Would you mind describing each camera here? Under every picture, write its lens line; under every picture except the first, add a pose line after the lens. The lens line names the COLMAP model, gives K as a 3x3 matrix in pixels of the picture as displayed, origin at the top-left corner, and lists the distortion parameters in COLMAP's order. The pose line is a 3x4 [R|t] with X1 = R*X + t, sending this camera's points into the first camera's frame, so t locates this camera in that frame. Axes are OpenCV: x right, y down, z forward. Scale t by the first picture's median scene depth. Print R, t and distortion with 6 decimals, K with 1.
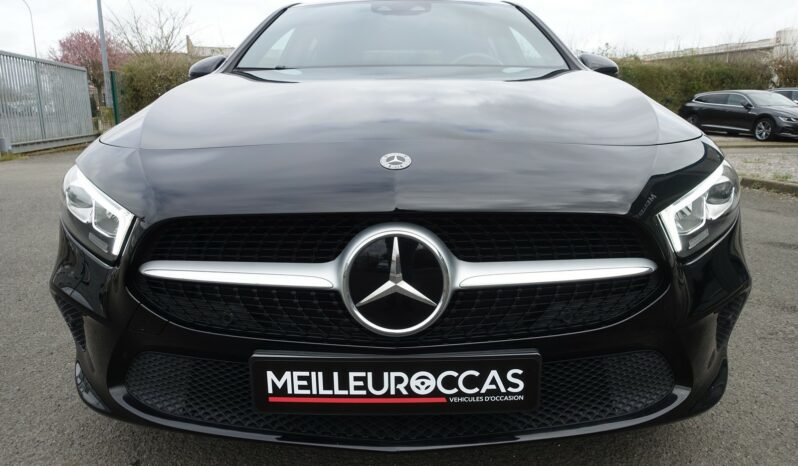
lens RADIAL K [[537.1, 0, 399.9], [0, 537.1, 248.3], [0, 0, 1]] dist [0.000846, 0.000381]
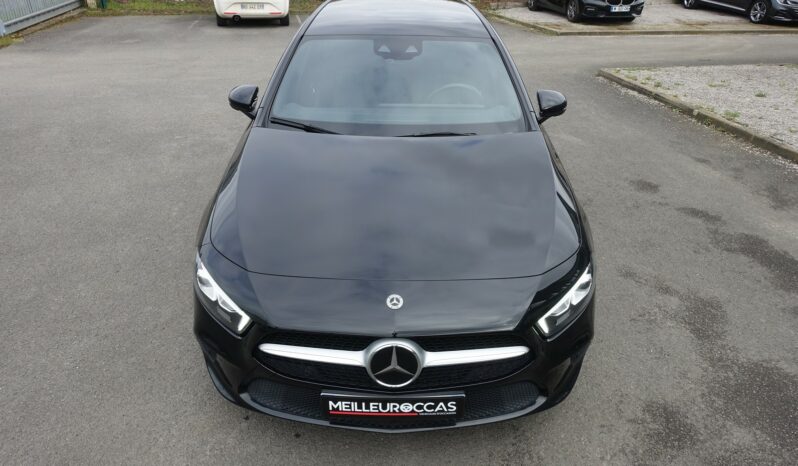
lens RADIAL K [[549.1, 0, 399.0], [0, 549.1, 233.0], [0, 0, 1]] dist [-0.002675, -0.004111]
pose [[0.999665, 0.014672, 0.021322, -0.038697], [-0.019867, 0.962983, 0.268829, -0.931313], [-0.016588, -0.269163, 0.962952, -0.812300]]
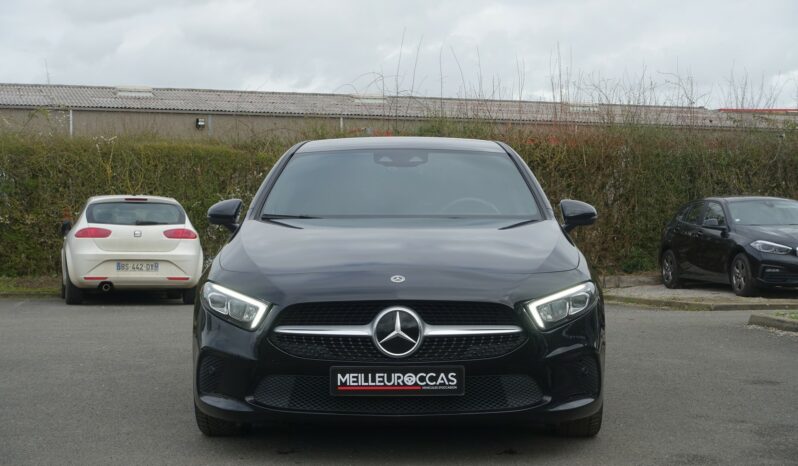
lens RADIAL K [[1591.8, 0, 399.0], [0, 1591.8, 233.0], [0, 0, 1]] dist [-0.037987, -0.145930]
pose [[0.999964, 0.007808, 0.003403, -0.027323], [-0.006783, 0.971661, -0.236282, 1.183175], [-0.005152, 0.236251, 0.971678, -5.332063]]
